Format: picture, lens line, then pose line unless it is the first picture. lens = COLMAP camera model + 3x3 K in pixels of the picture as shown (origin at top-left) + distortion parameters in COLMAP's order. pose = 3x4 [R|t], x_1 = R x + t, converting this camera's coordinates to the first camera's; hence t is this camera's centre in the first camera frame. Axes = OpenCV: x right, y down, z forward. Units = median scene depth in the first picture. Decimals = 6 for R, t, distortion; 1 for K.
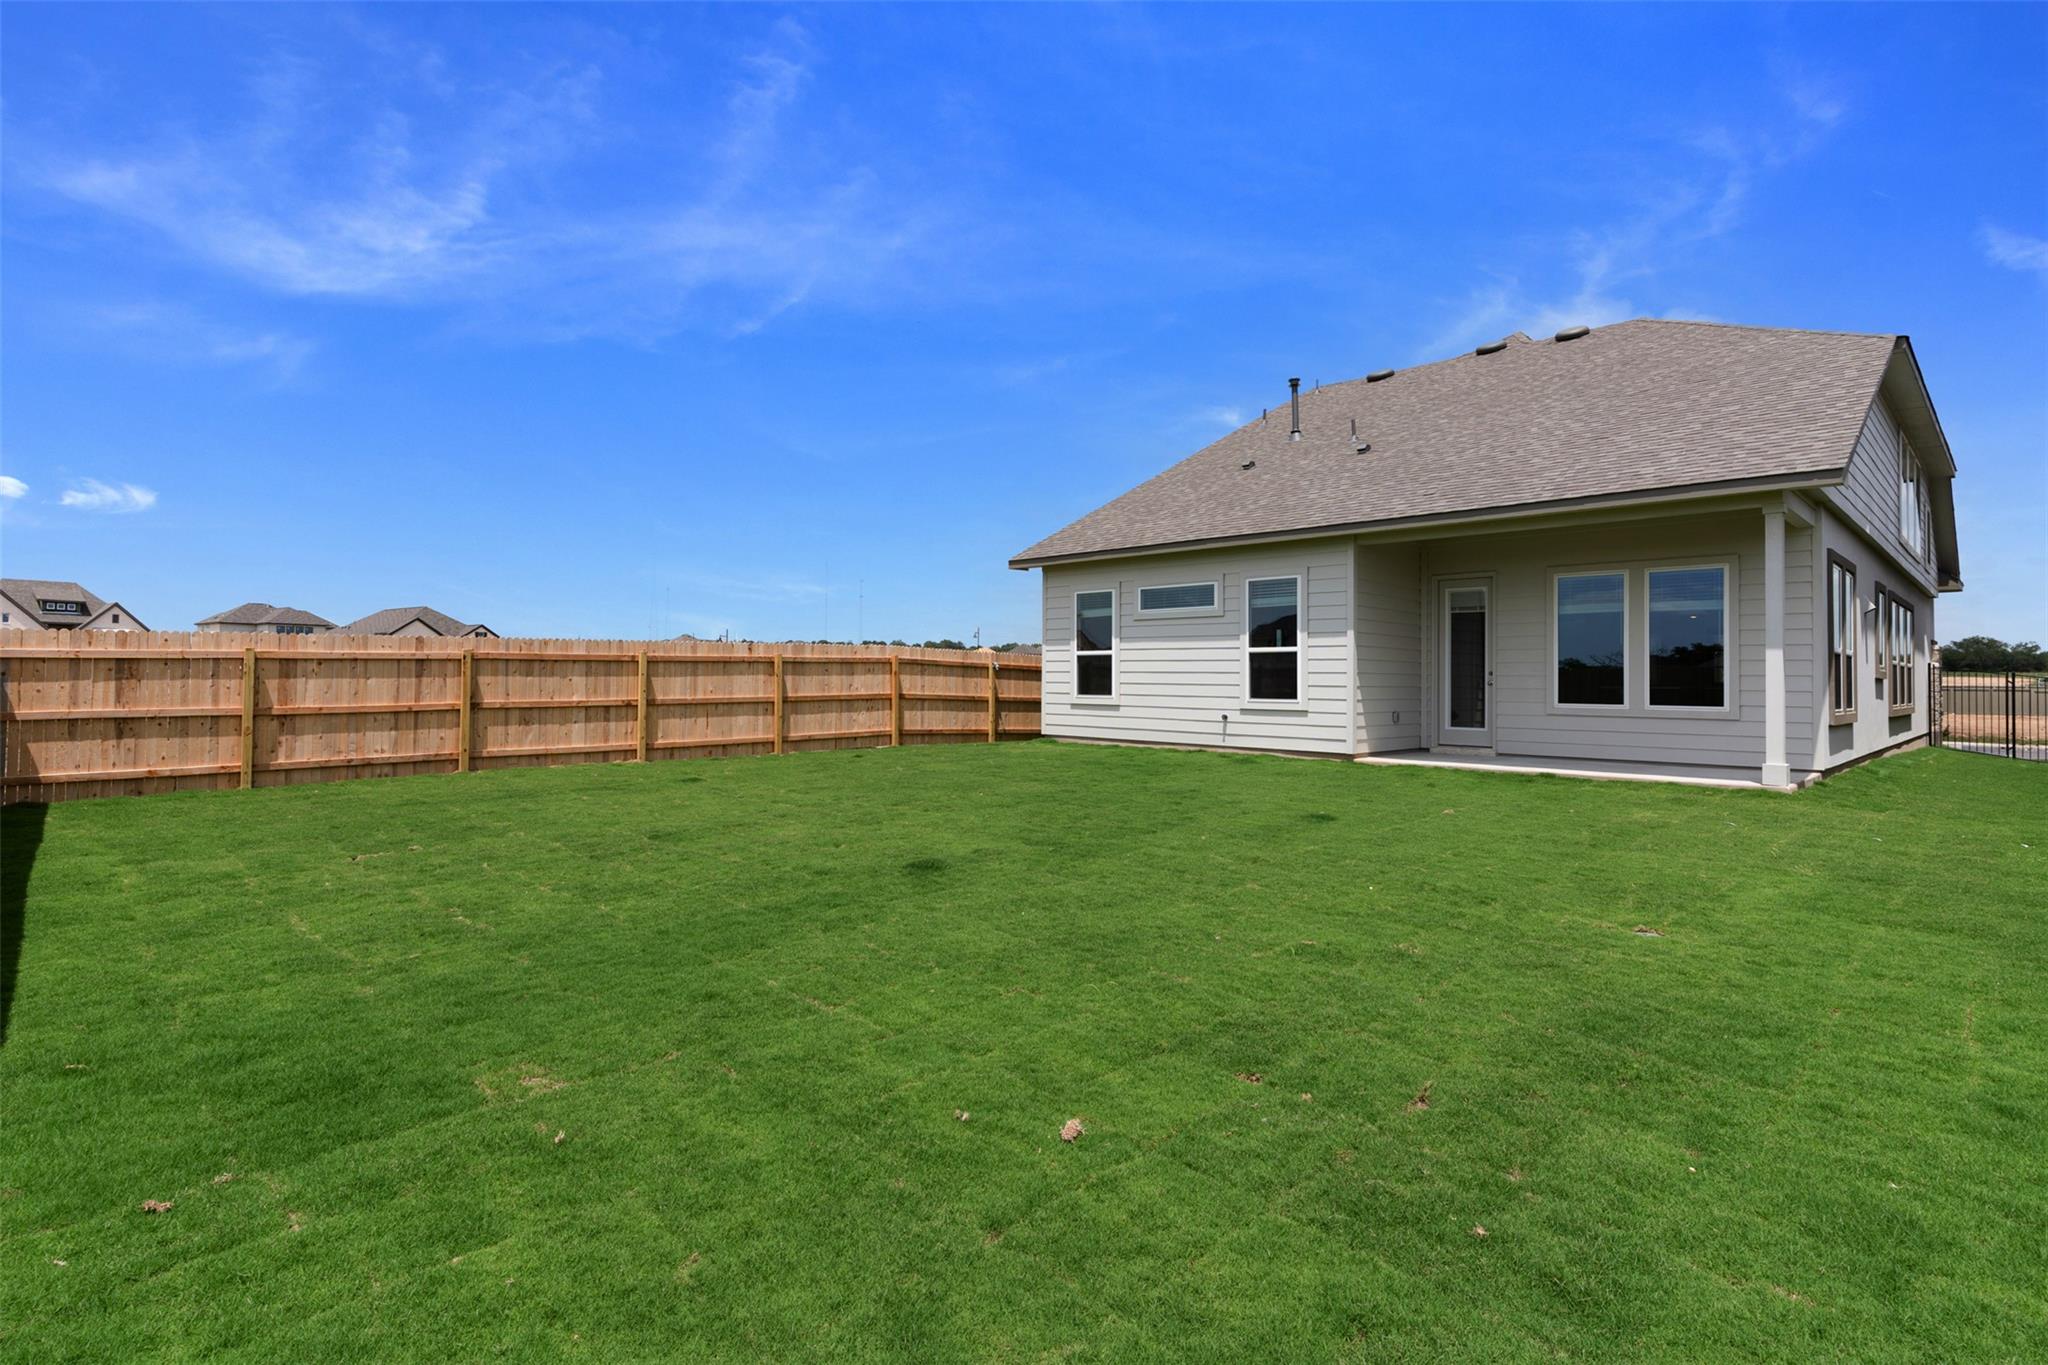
lens RADIAL K [[985.7, 0, 1025.8], [0, 985.7, 689.9], [0, 0, 1]] dist [-0.000509, -0.007703]
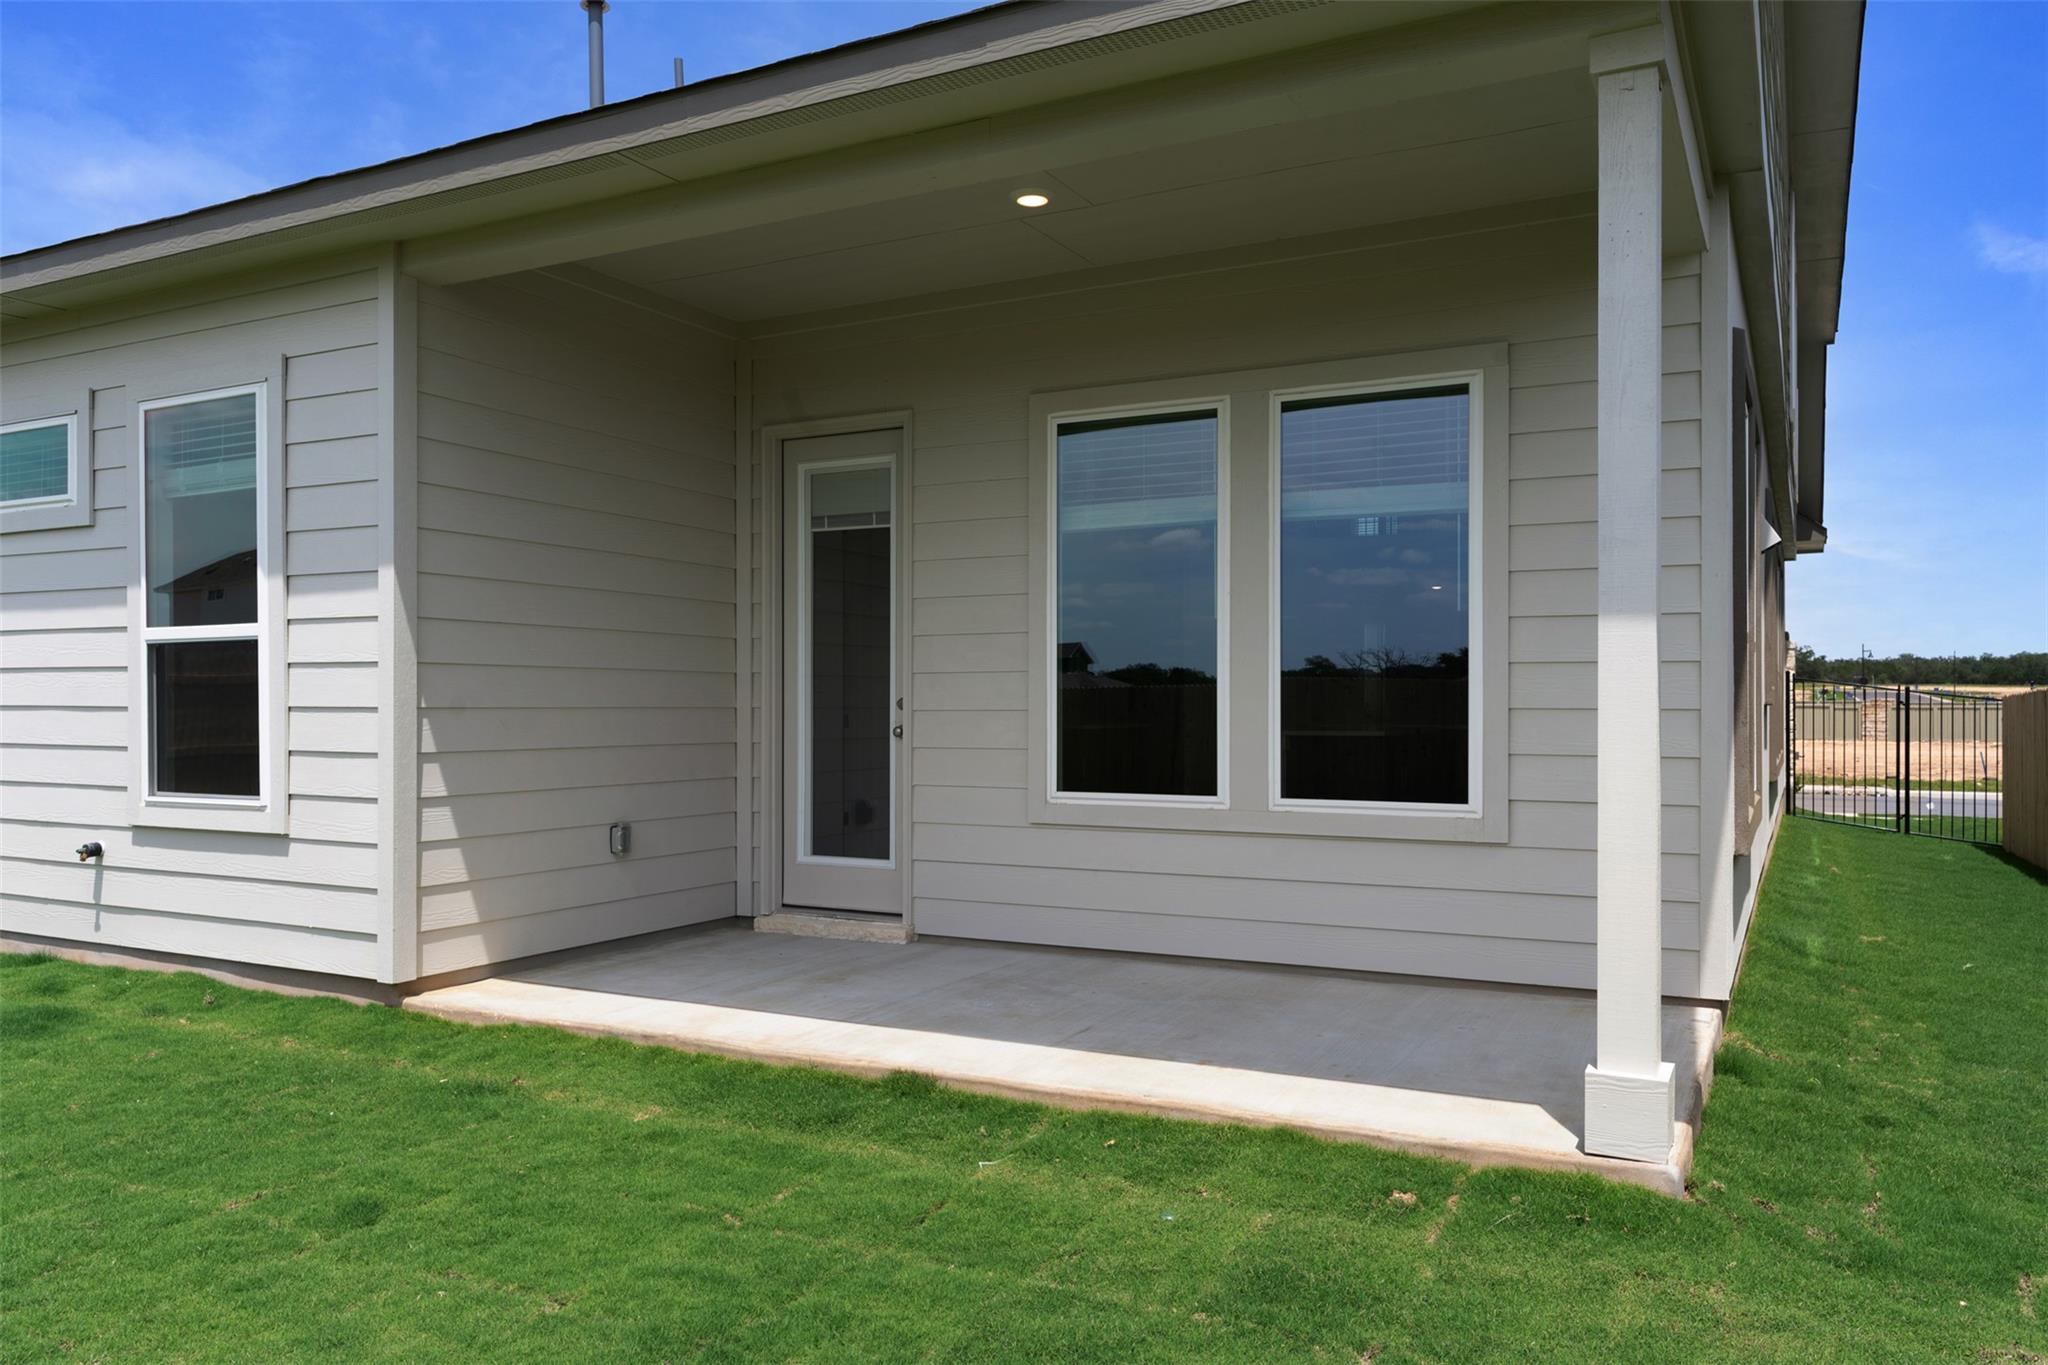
lens RADIAL K [[1468.2, 0, 1024.0], [0, 1468.2, 682.5], [0, 0, 1]] dist [0.003968, 0.001409]
pose [[0.956630, -0.008636, 0.291177, 0.362455], [0.013090, 0.999825, -0.013351, -0.016279], [-0.291011, 0.016584, 0.956576, 0.491136]]
